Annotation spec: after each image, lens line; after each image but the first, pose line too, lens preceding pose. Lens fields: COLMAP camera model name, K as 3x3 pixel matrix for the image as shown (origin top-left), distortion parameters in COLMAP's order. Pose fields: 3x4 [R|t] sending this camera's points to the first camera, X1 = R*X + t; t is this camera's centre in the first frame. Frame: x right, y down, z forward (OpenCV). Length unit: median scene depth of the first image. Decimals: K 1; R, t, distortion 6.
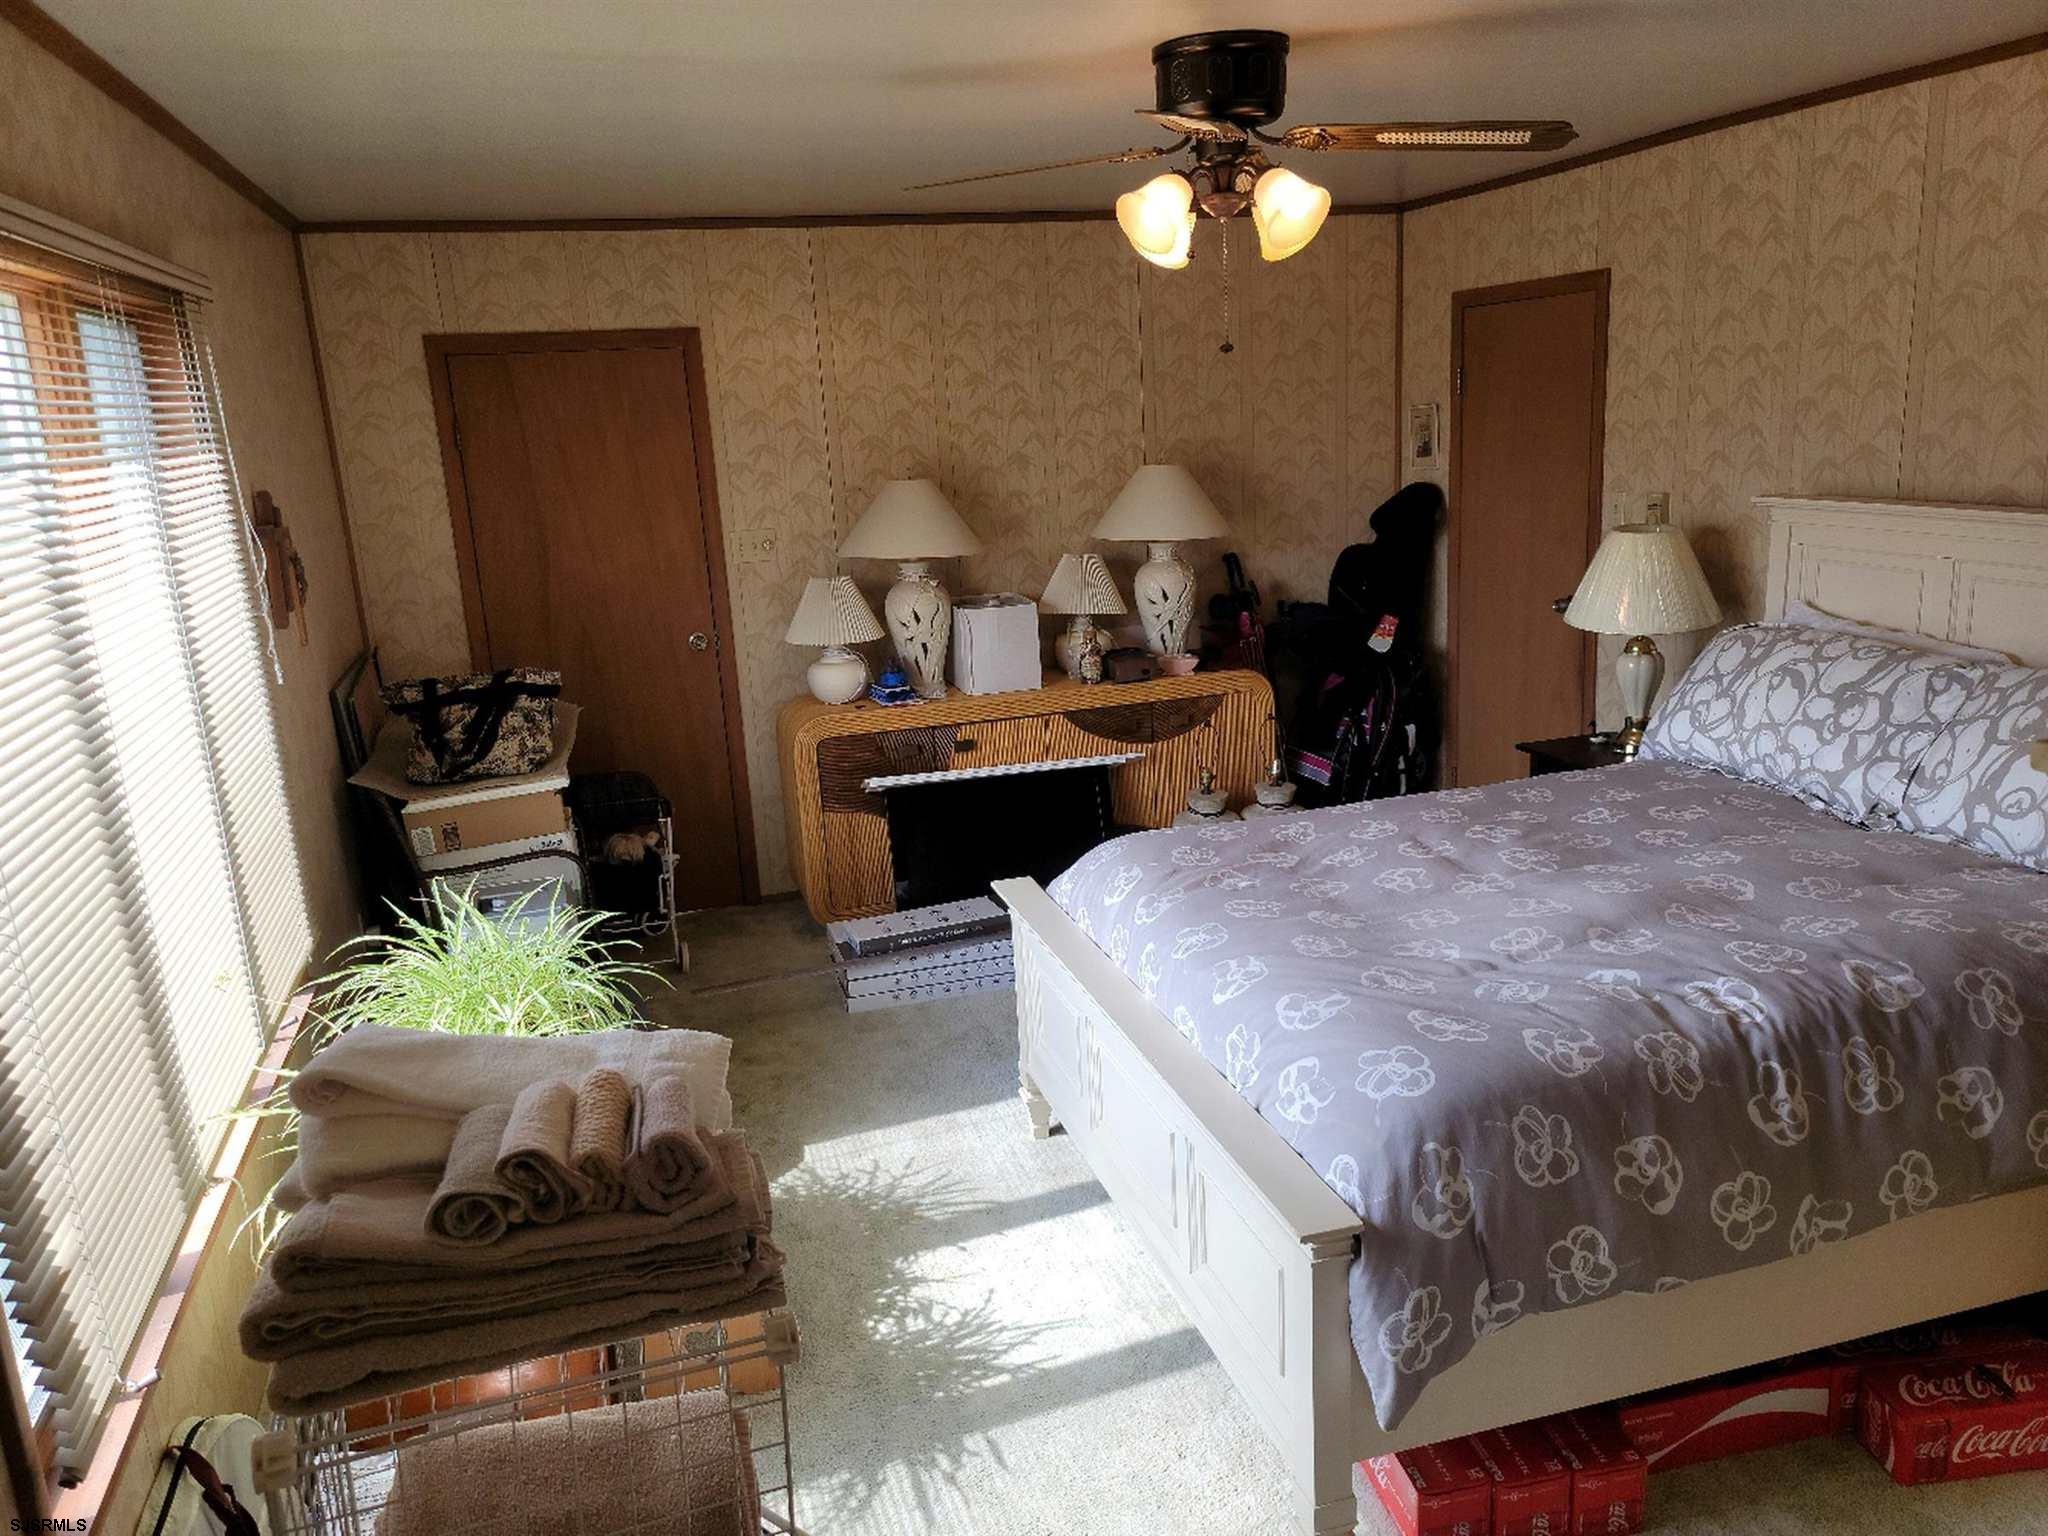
lens RADIAL K [[1487.0, 0, 1027.5], [0, 1487.0, 771.2], [0, 0, 1]] dist [0.062397, -0.042445]
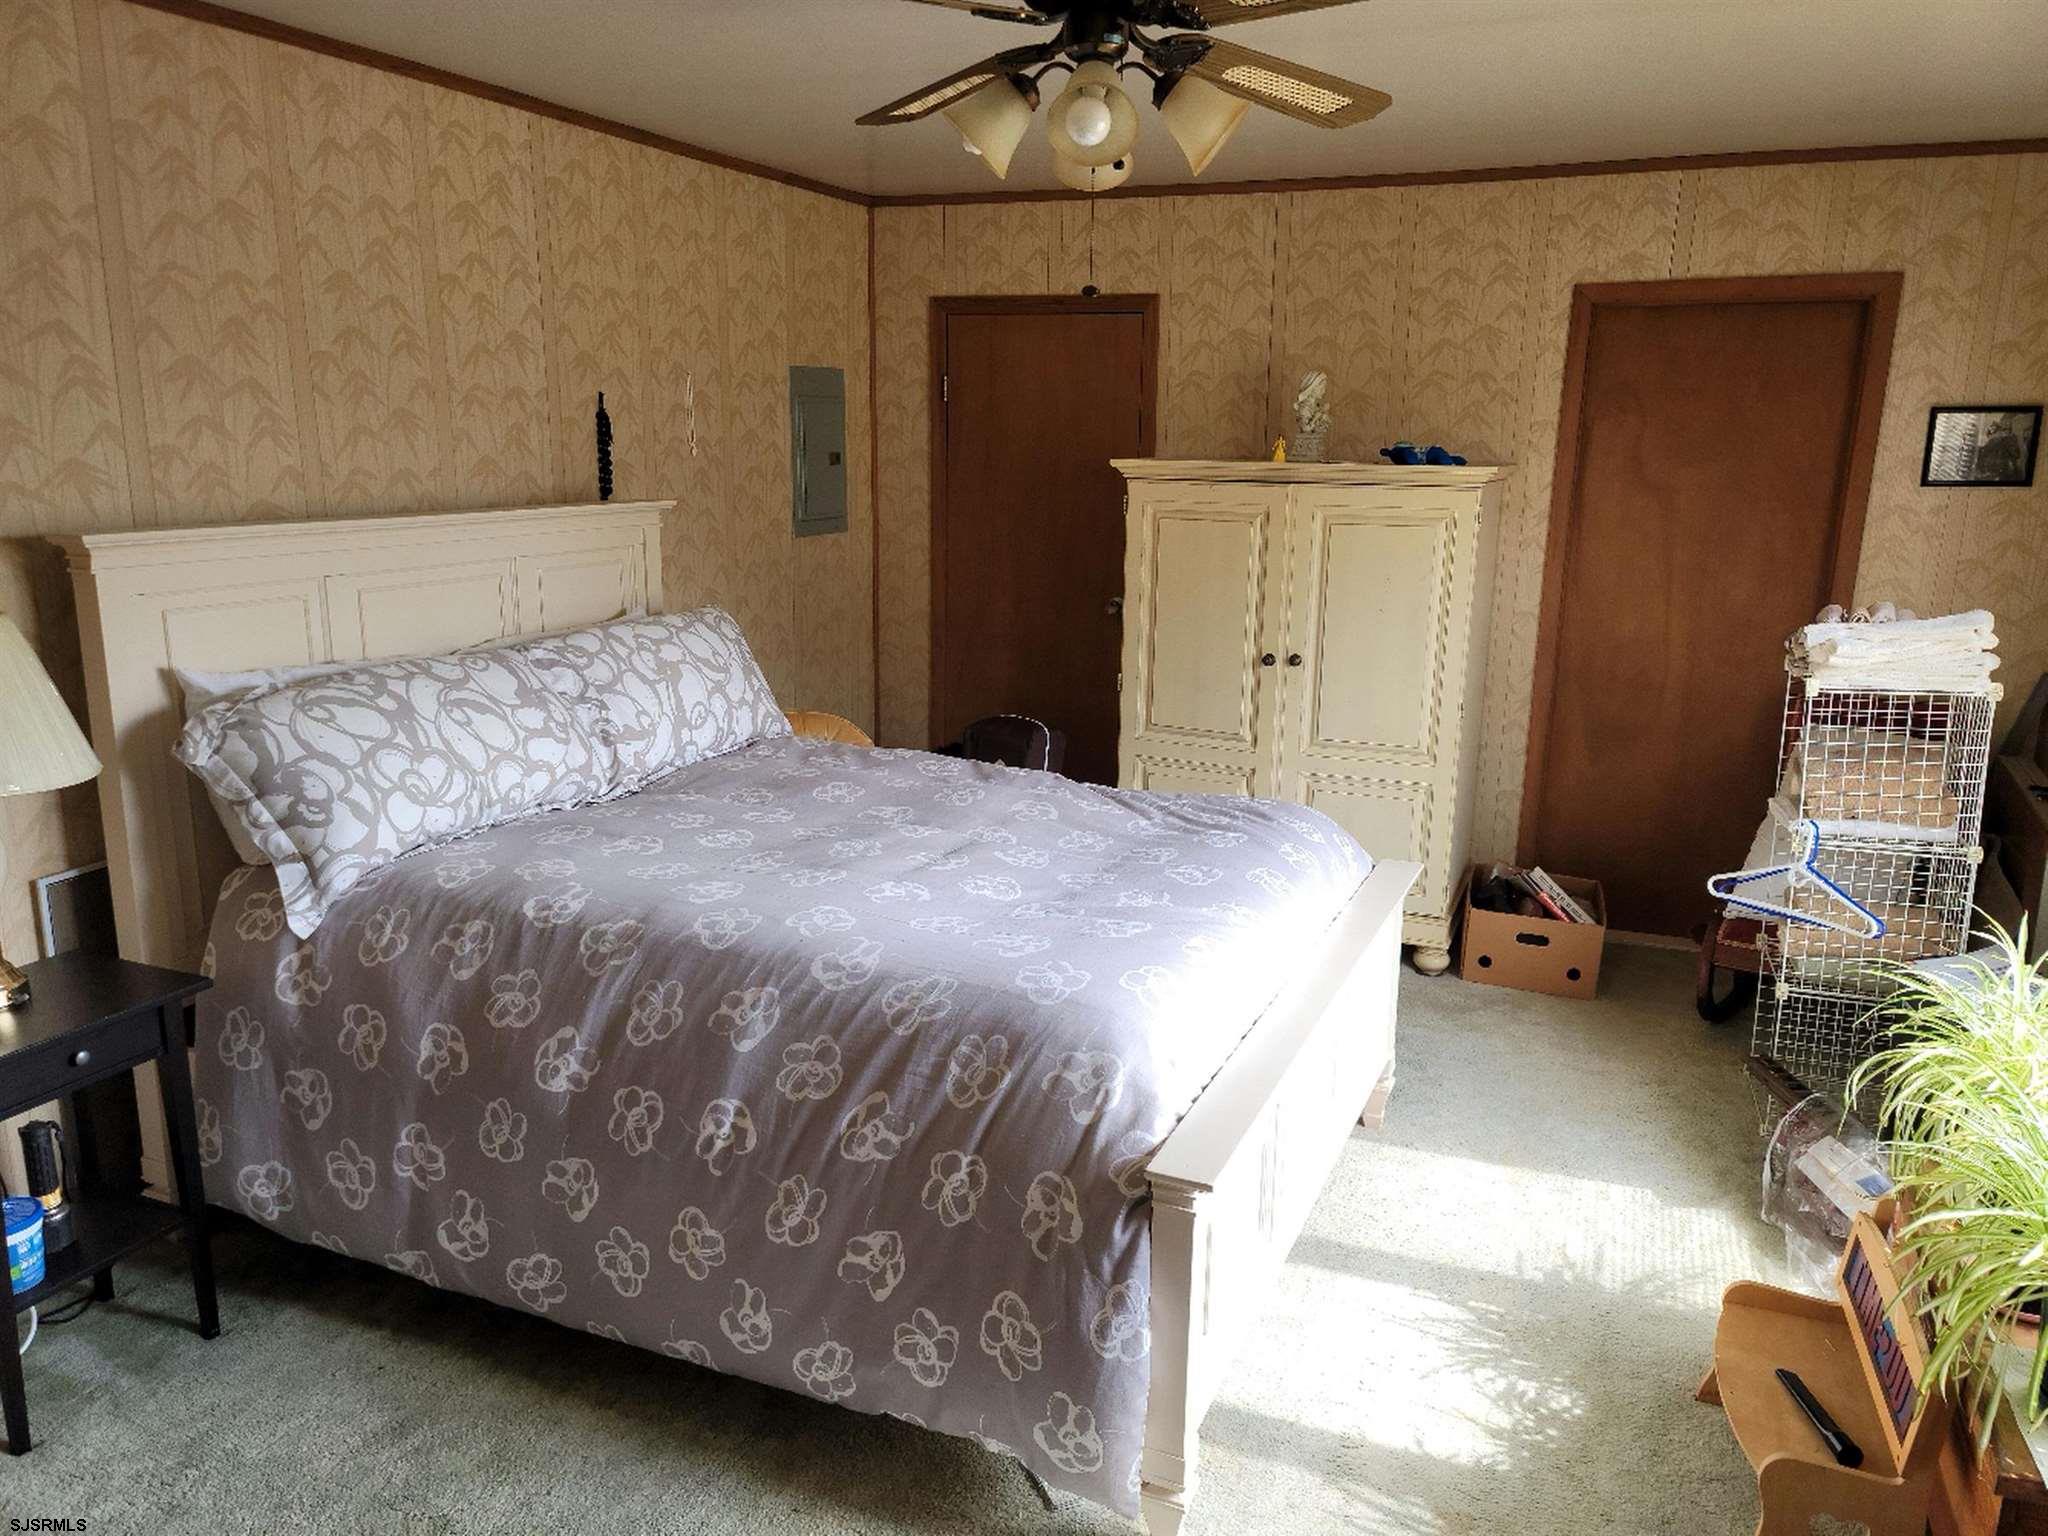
lens RADIAL K [[1487.0, 0, 1029.1], [0, 1487.0, 762.3], [0, 0, 1]] dist [0.062397, -0.042445]
pose [[-0.766834, -0.109345, 0.632463, -0.354967], [0.172327, 0.914127, 0.366981, -0.334317], [-0.618279, 0.390404, -0.682141, 1.564611]]
